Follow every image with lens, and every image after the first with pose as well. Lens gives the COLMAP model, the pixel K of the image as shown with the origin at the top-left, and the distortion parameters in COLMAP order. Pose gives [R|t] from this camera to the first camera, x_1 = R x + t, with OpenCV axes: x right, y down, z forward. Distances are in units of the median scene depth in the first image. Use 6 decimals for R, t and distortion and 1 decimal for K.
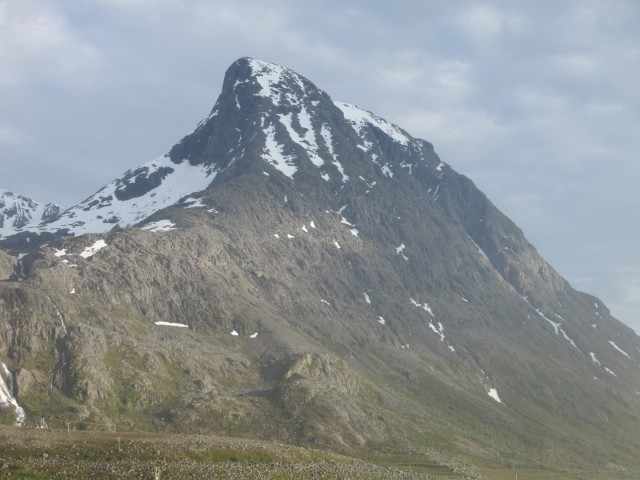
lens RADIAL K [[1938.5, 0, 320.0], [0, 1938.5, 240.0], [0, 0, 1]] dist [-0.297036, -0.478621]
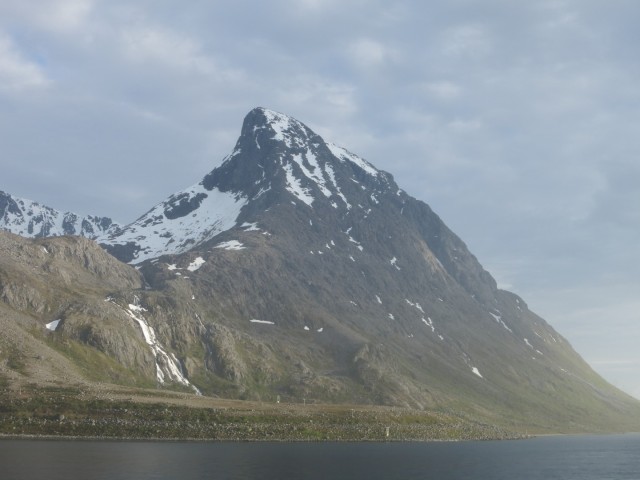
lens RADIAL K [[1938.5, 0, 320.0], [0, 1938.5, 240.0], [0, 0, 1]] dist [-0.297036, -0.478621]
pose [[0.988038, 0.010997, 0.153819, -0.217800], [-0.014675, 0.999632, 0.022794, -0.040354], [-0.153511, -0.024779, 0.987836, -0.313365]]
